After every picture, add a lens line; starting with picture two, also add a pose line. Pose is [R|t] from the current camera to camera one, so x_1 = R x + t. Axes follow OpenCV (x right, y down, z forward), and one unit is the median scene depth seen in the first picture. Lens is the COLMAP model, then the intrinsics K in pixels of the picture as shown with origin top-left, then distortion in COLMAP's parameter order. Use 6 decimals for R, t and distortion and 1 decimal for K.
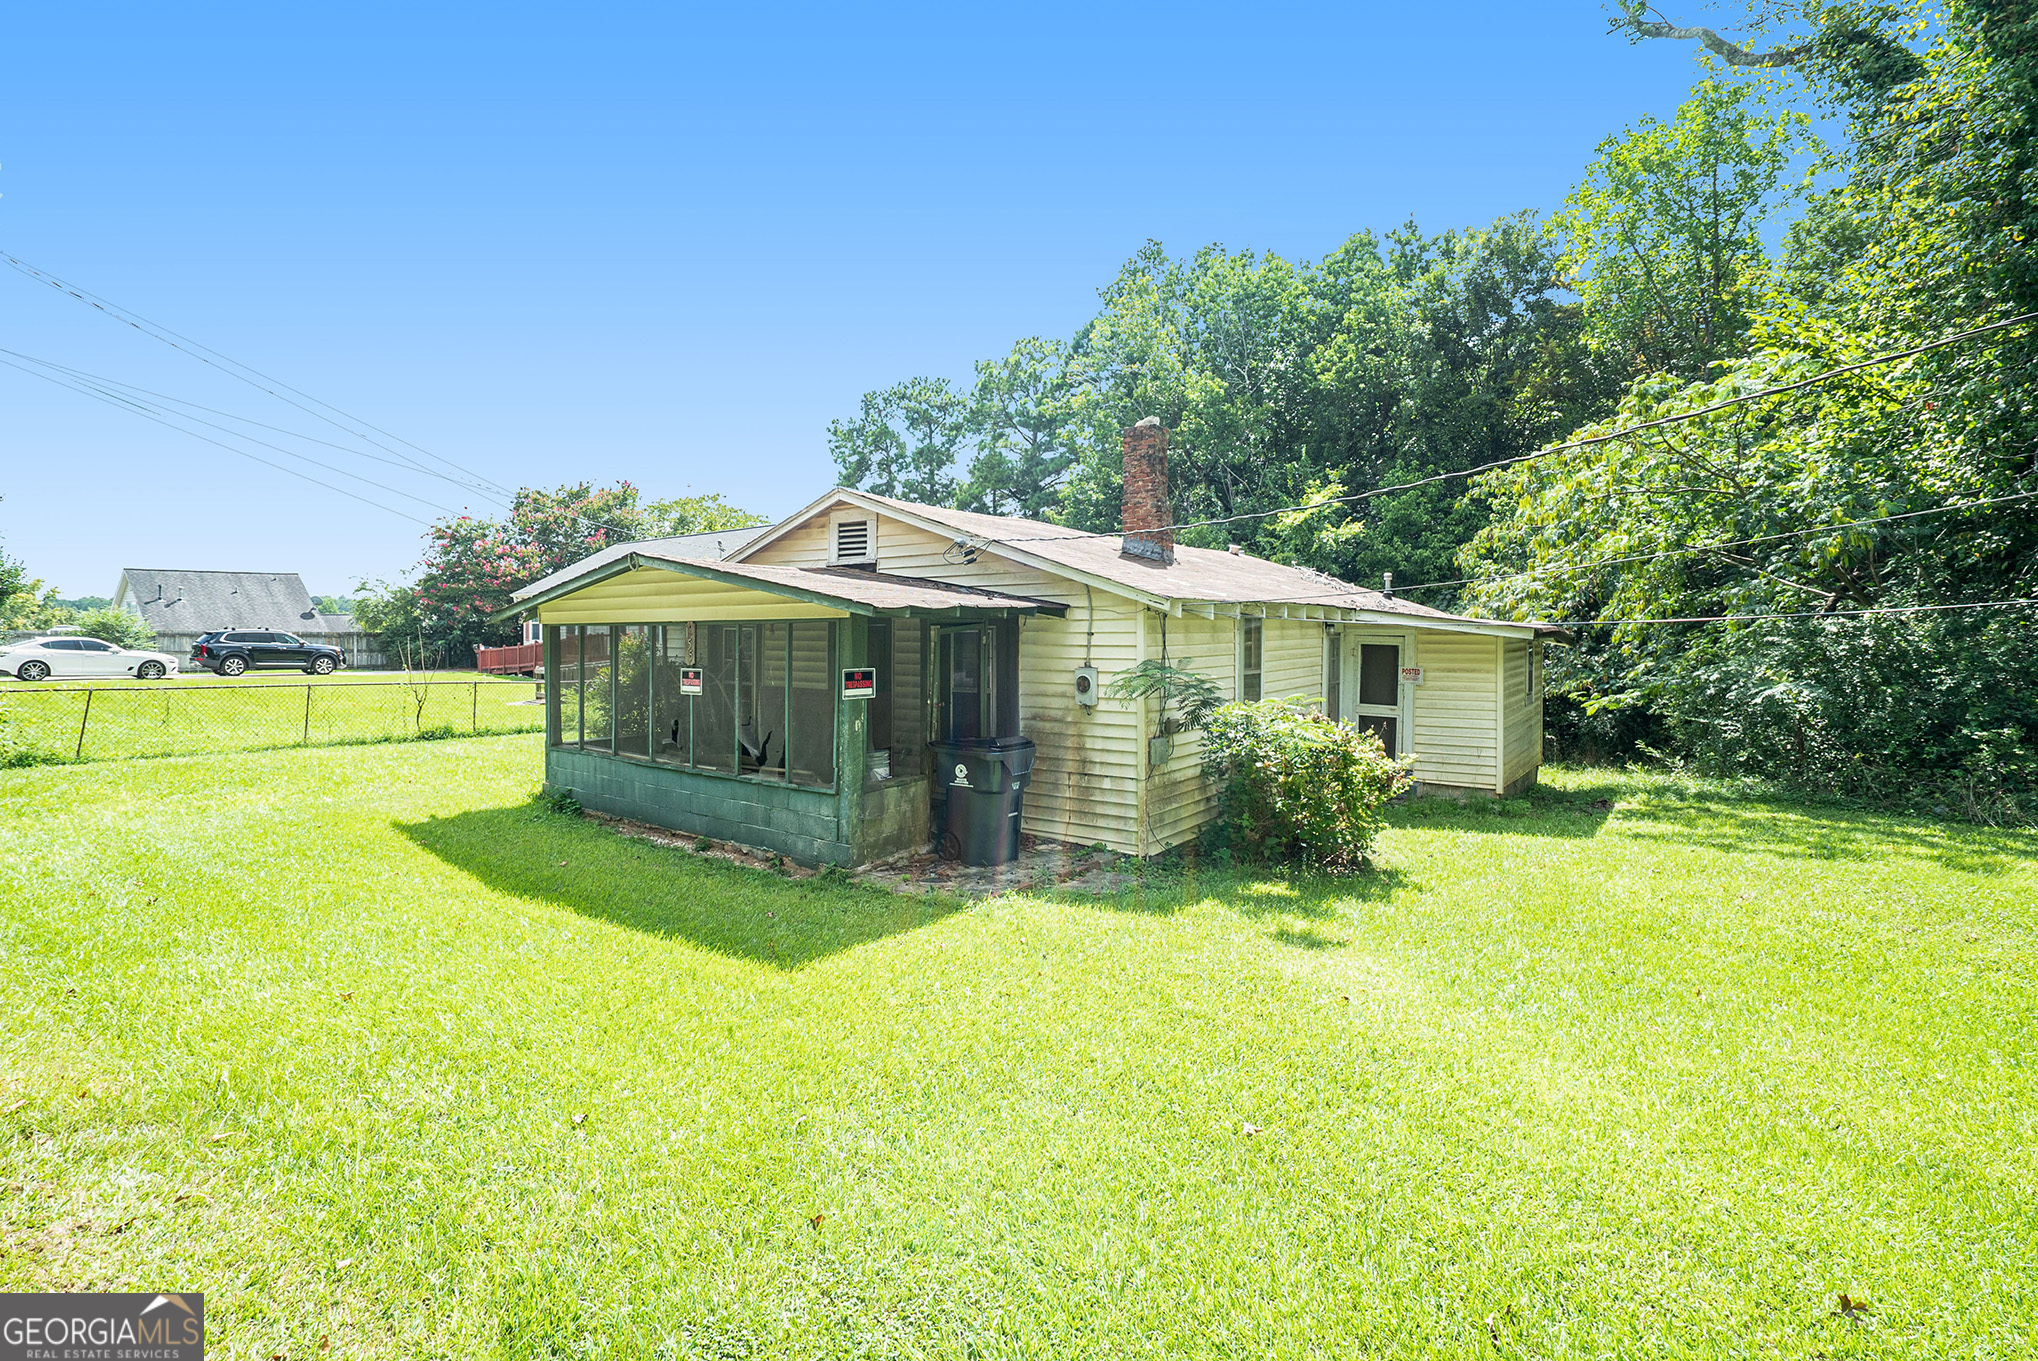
lens RADIAL K [[968.1, 0, 1013.8], [0, 968.1, 679.0], [0, 0, 1]] dist [-0.020774, 0.001789]
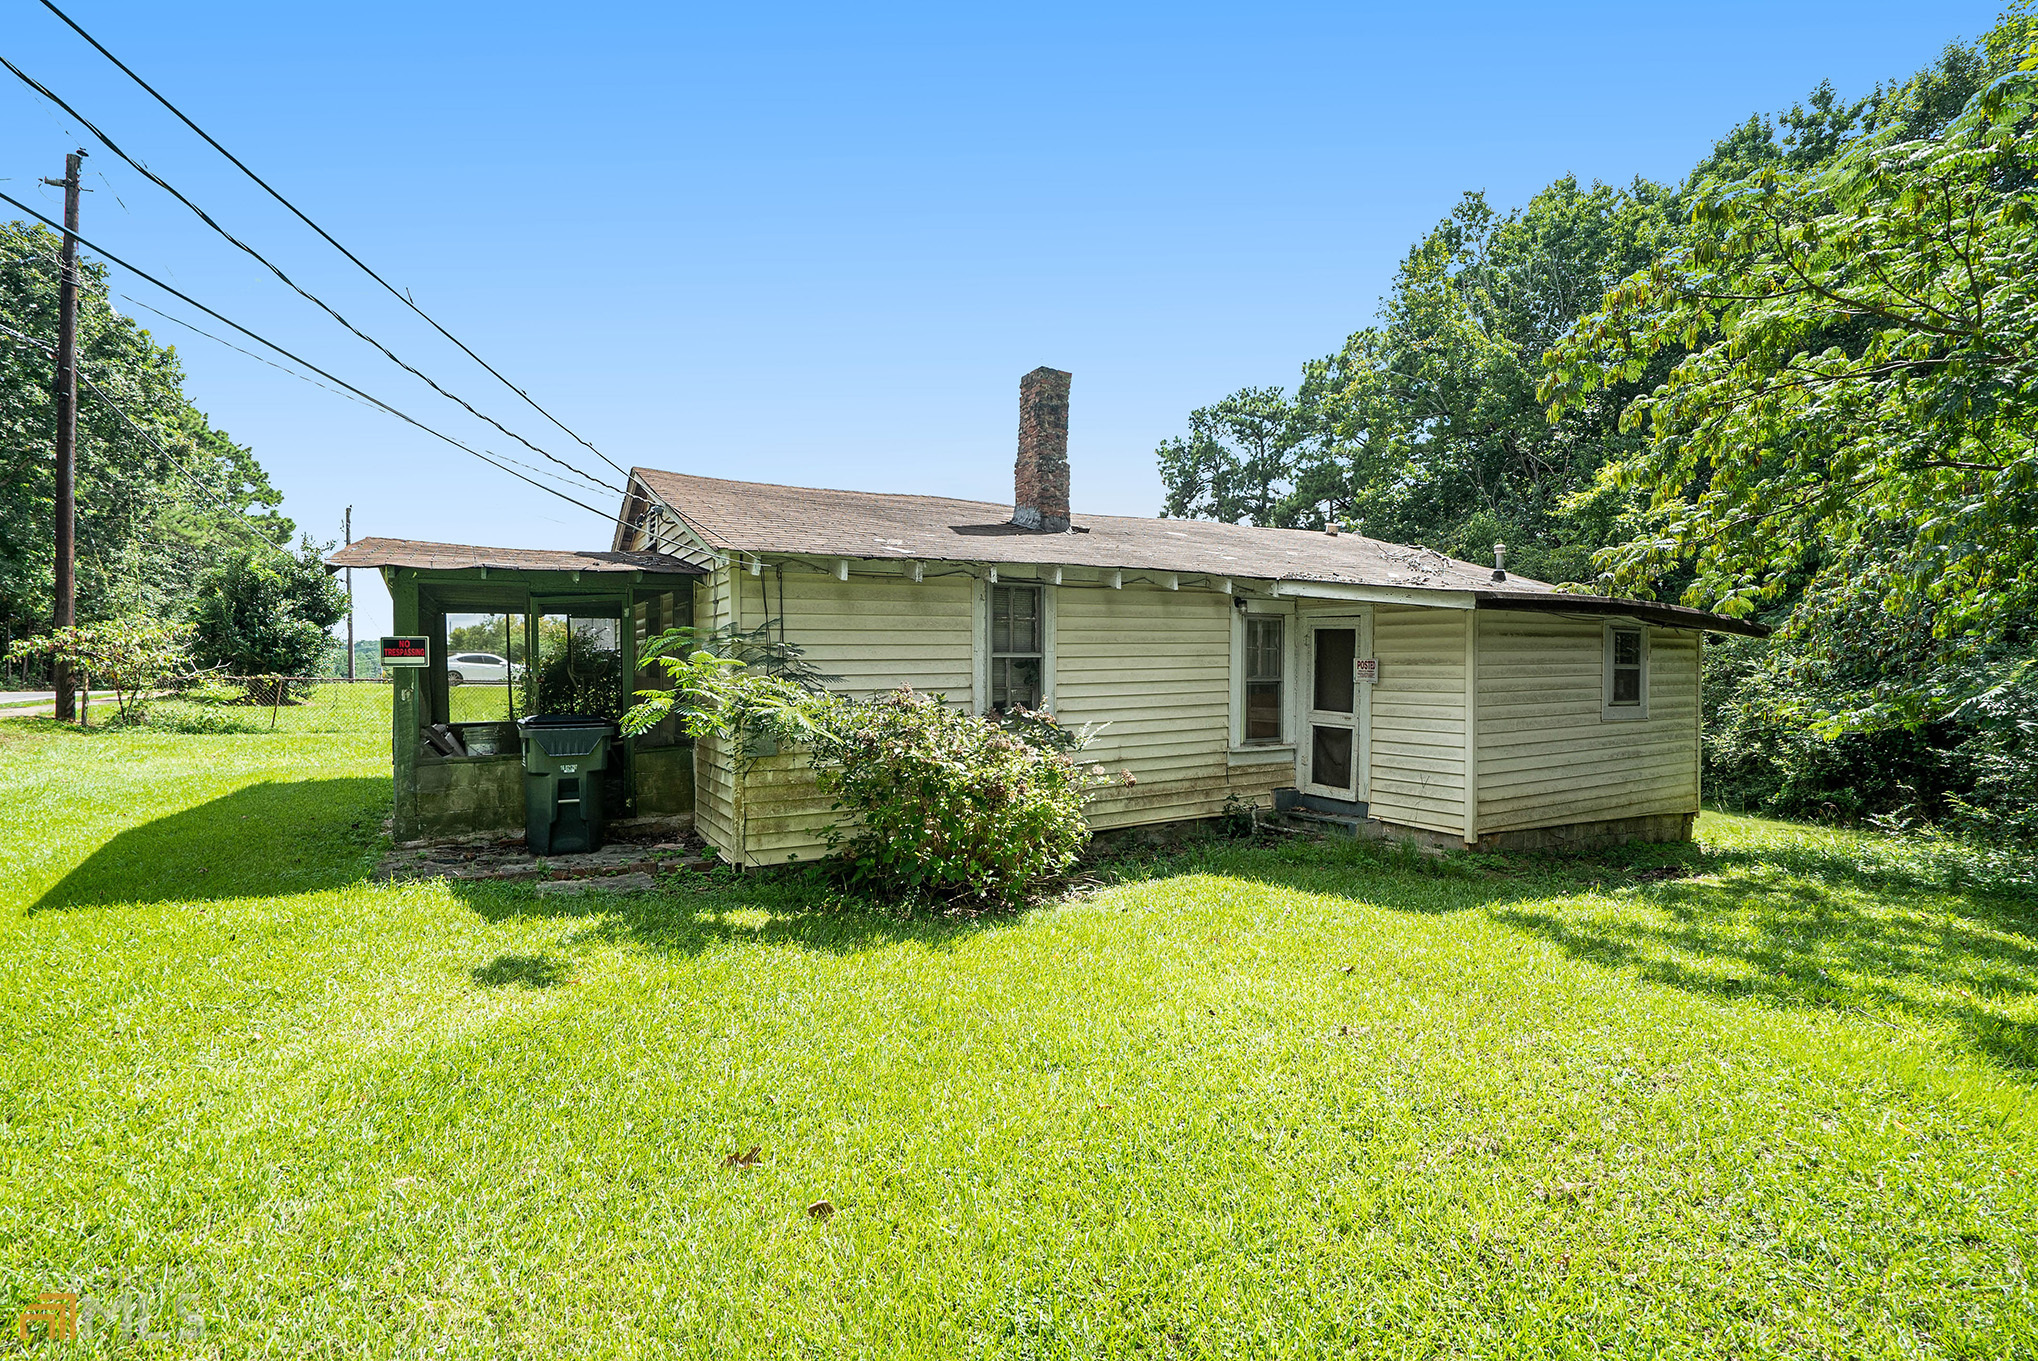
lens RADIAL K [[968.1, 0, 1019.1], [0, 968.1, 678.9], [0, 0, 1]] dist [-0.020774, 0.001789]
pose [[0.899450, 0.005573, -0.436989, 0.186784], [-0.020465, 0.999359, -0.029379, 0.010926], [0.436545, 0.035368, 0.898987, 0.091421]]
